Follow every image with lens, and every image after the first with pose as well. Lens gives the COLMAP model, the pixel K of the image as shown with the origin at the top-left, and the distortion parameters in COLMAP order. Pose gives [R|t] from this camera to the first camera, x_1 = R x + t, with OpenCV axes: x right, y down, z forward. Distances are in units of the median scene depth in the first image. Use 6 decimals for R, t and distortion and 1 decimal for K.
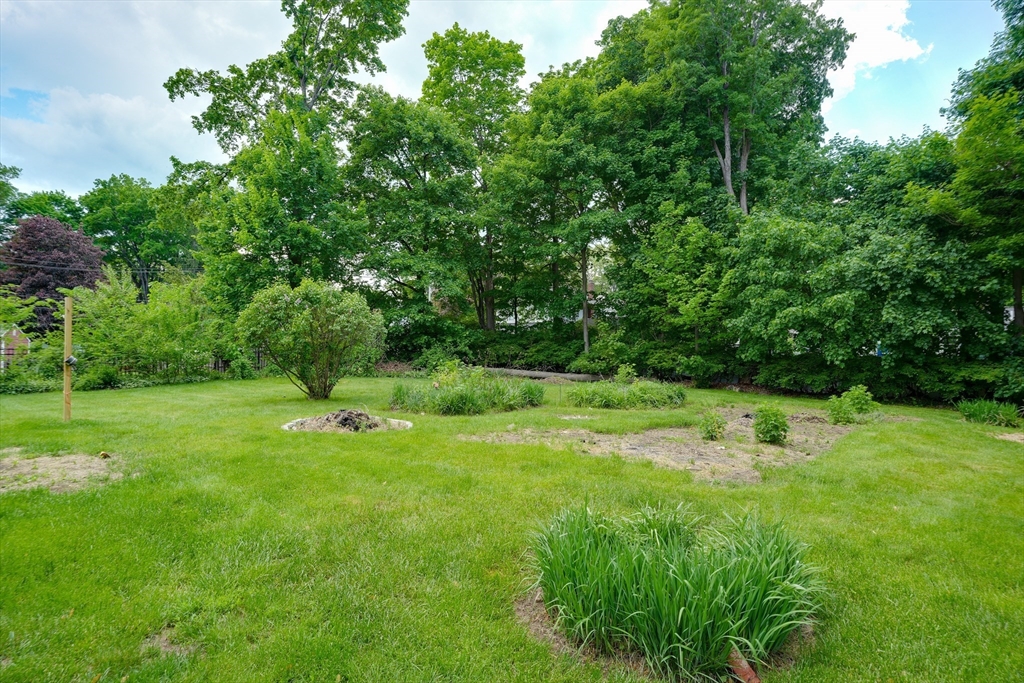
lens RADIAL K [[584.8, 0, 508.6], [0, 584.8, 337.4], [0, 0, 1]] dist [-0.018699, 0.002149]
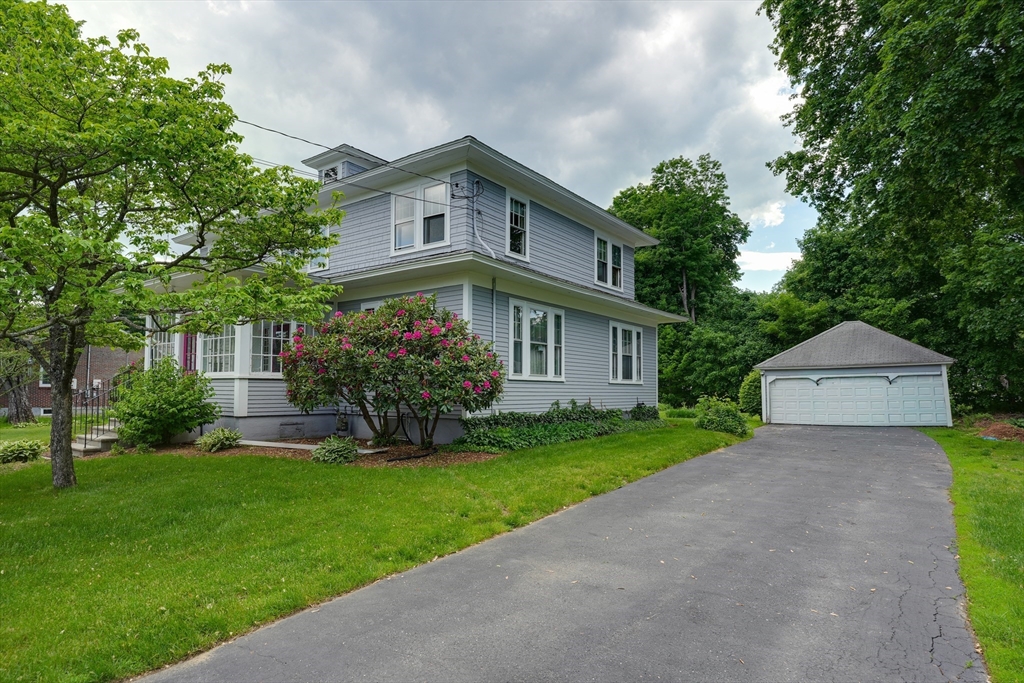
lens RADIAL K [[584.8, 0, 513.3], [0, 584.8, 351.4], [0, 0, 1]] dist [-0.018699, 0.002149]
pose [[0.997240, 0.007077, 0.073905, -0.415294], [-0.002849, 0.998361, -0.057157, 0.001349], [-0.074189, 0.056789, 0.995626, -1.090172]]
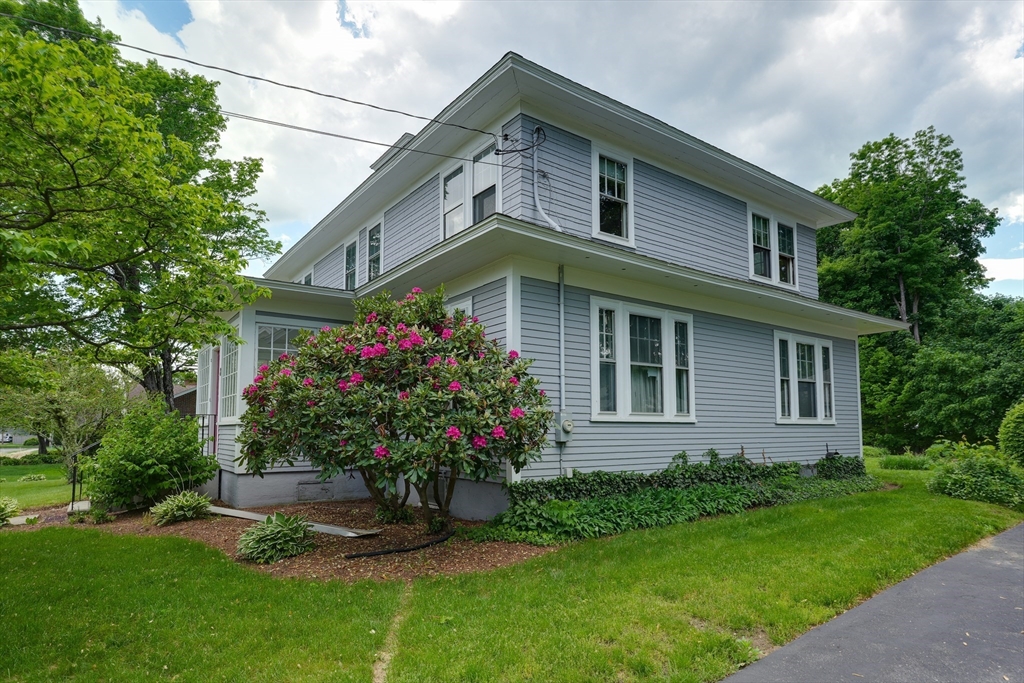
lens RADIAL K [[584.8, 0, 495.8], [0, 584.8, 388.5], [0, 0, 1]] dist [-0.018699, 0.002149]
pose [[0.966909, -0.024623, -0.253931, -0.344382], [0.008652, 0.997924, -0.063820, -0.001386], [0.254976, 0.059511, 0.965114, -0.901585]]
